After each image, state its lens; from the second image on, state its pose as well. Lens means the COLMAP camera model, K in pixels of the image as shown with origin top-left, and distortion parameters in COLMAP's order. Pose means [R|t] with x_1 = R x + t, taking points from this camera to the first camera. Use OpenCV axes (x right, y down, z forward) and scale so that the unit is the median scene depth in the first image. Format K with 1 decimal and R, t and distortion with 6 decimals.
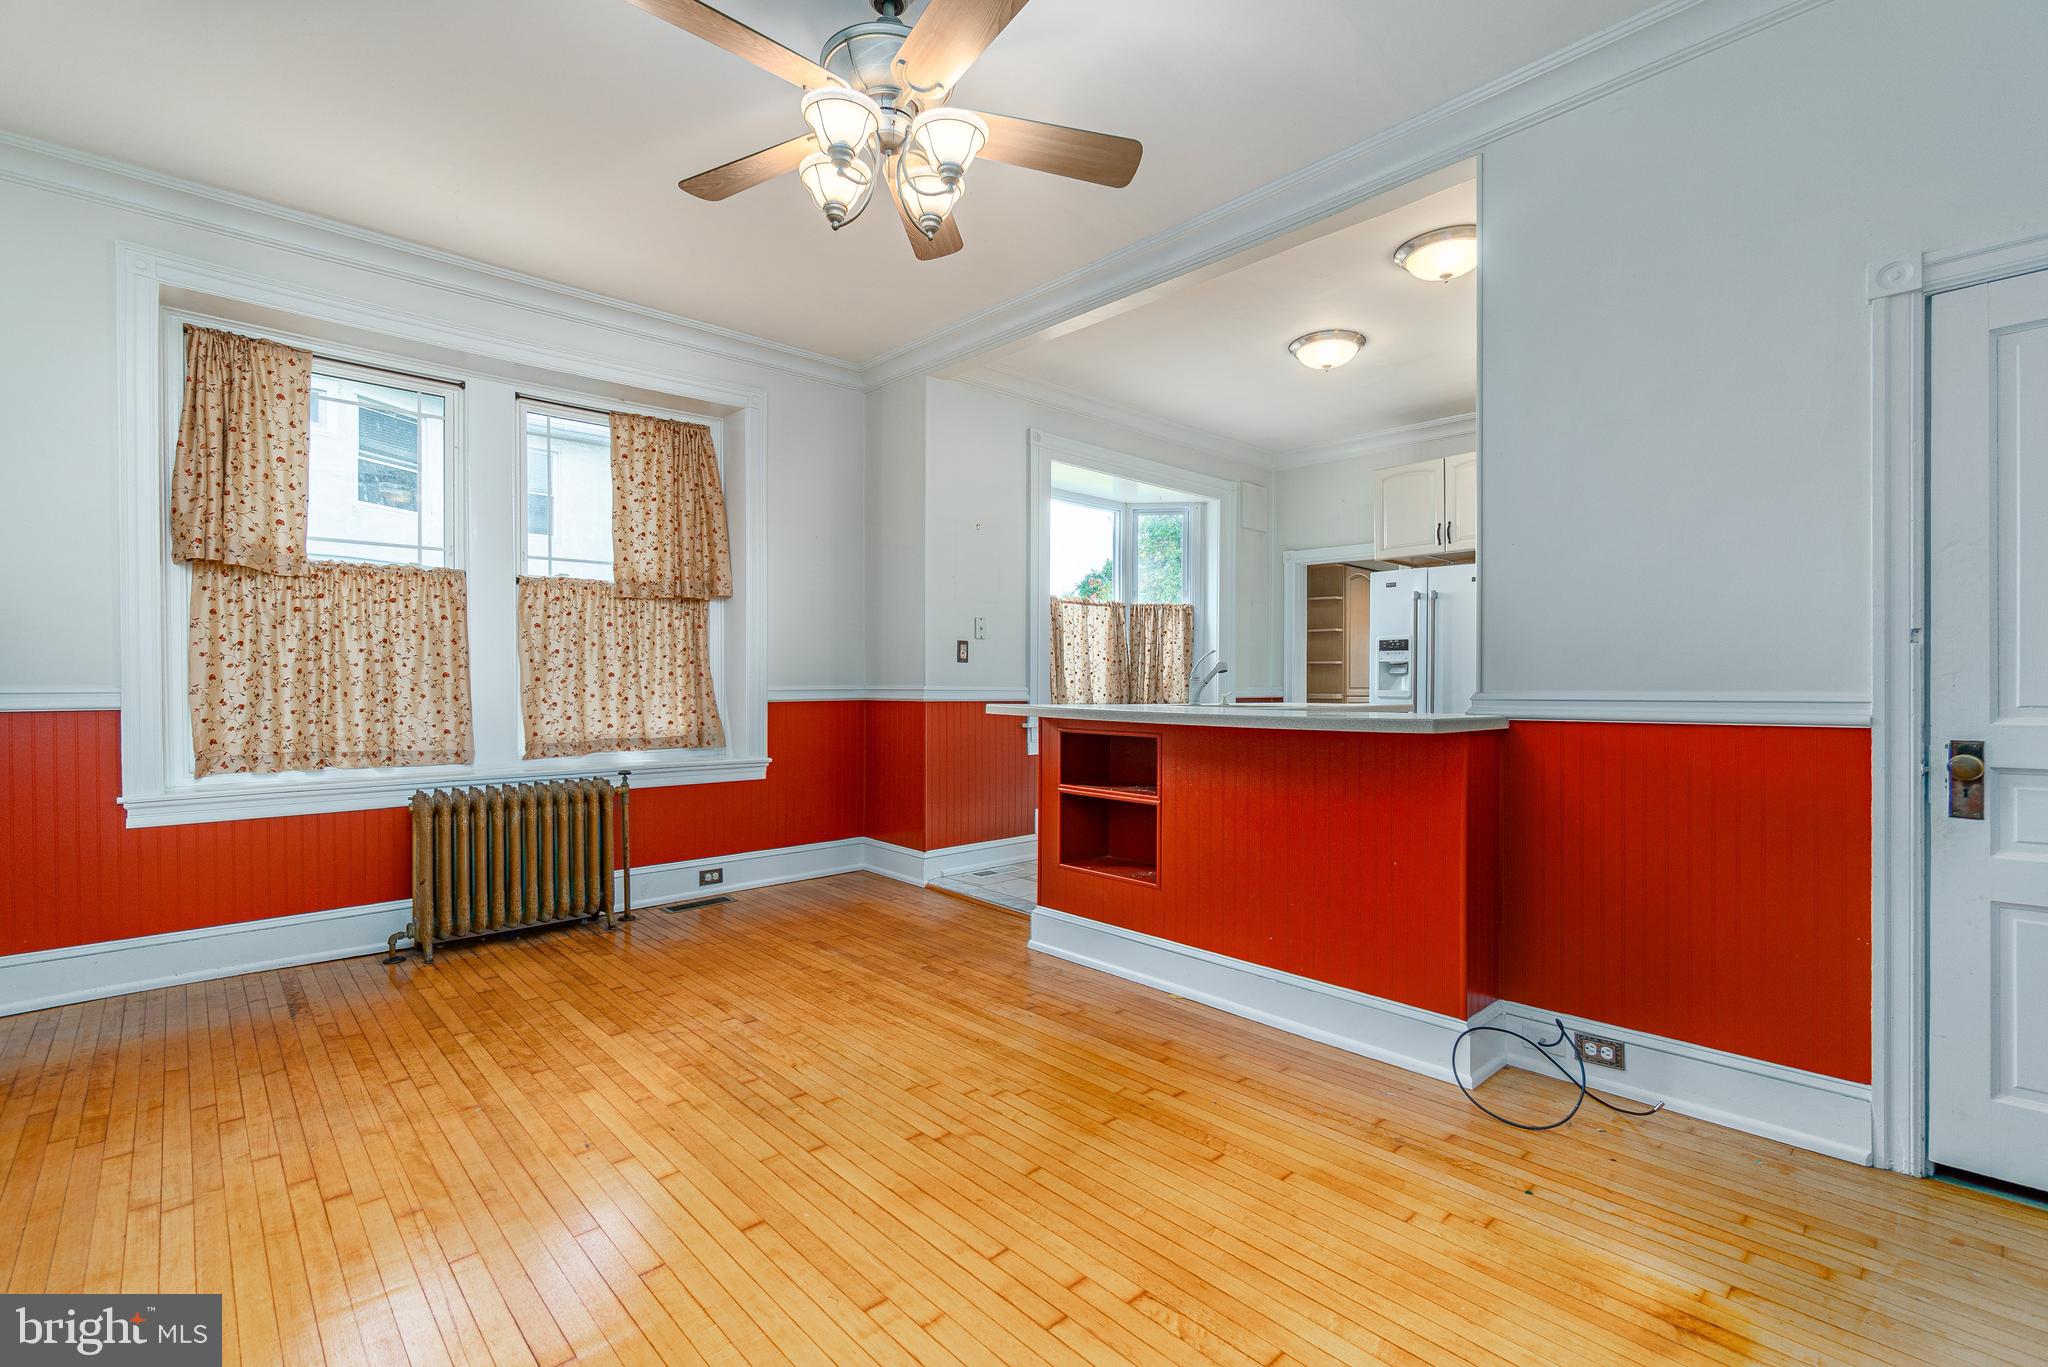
lens RADIAL K [[905.4, 0, 1027.1], [0, 905.4, 690.2], [0, 0, 1]] dist [-0.000354, 0.000282]
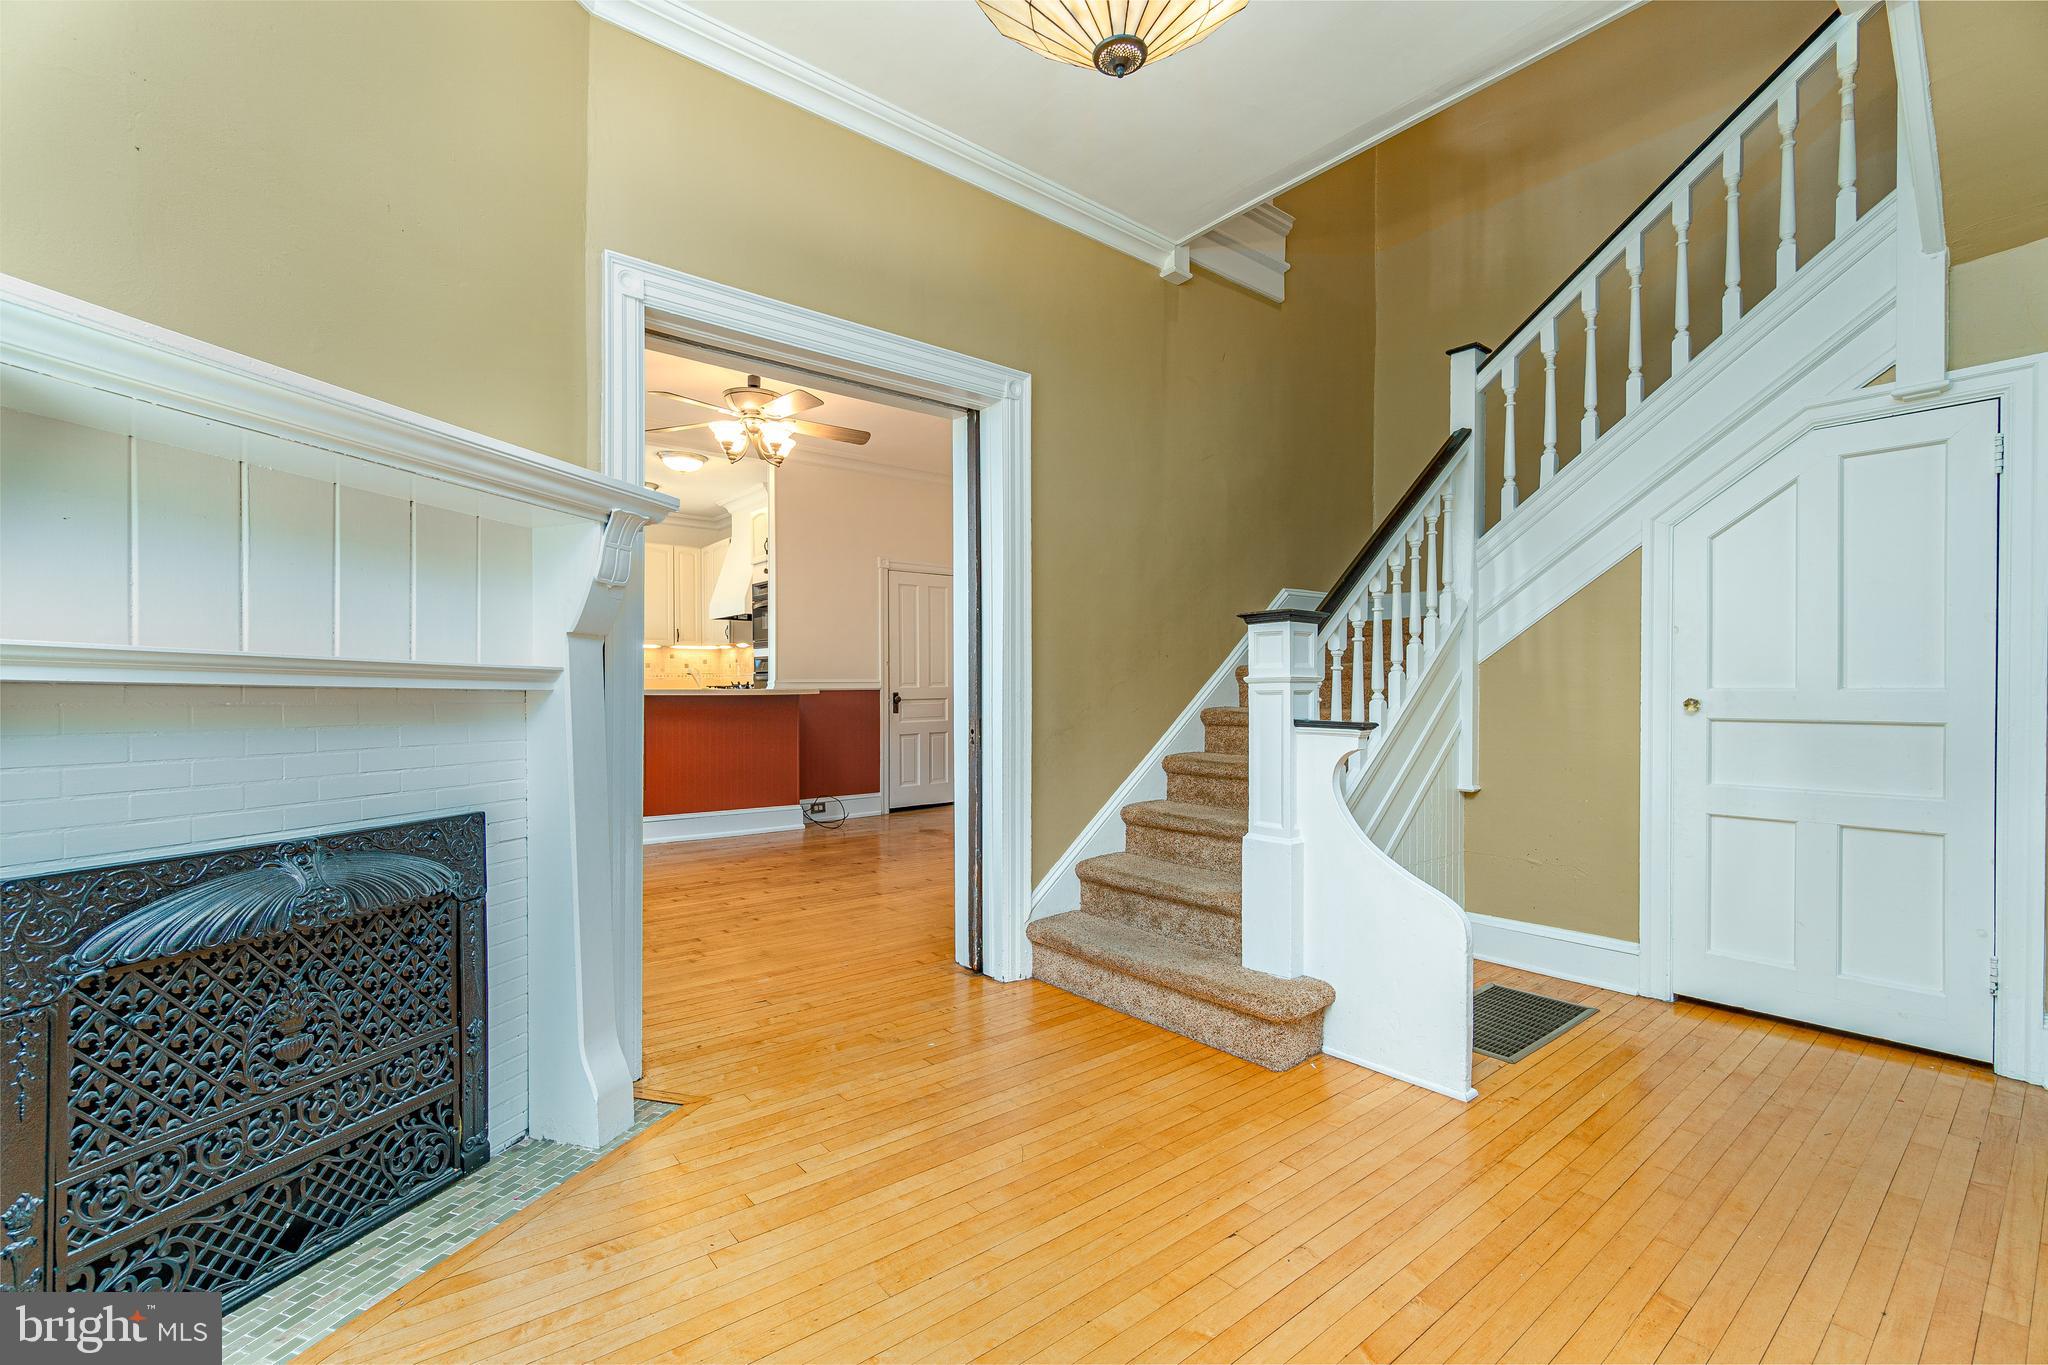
lens RADIAL K [[884.4, 0, 1018.8], [0, 884.4, 693.0], [0, 0, 1]] dist [-0.002967, -0.000065]
pose [[0.080992, -0.007955, 0.996683, -1.178601], [0.006344, 0.999952, 0.007466, 0.015753], [-0.996695, 0.005718, 0.081038, 0.091889]]
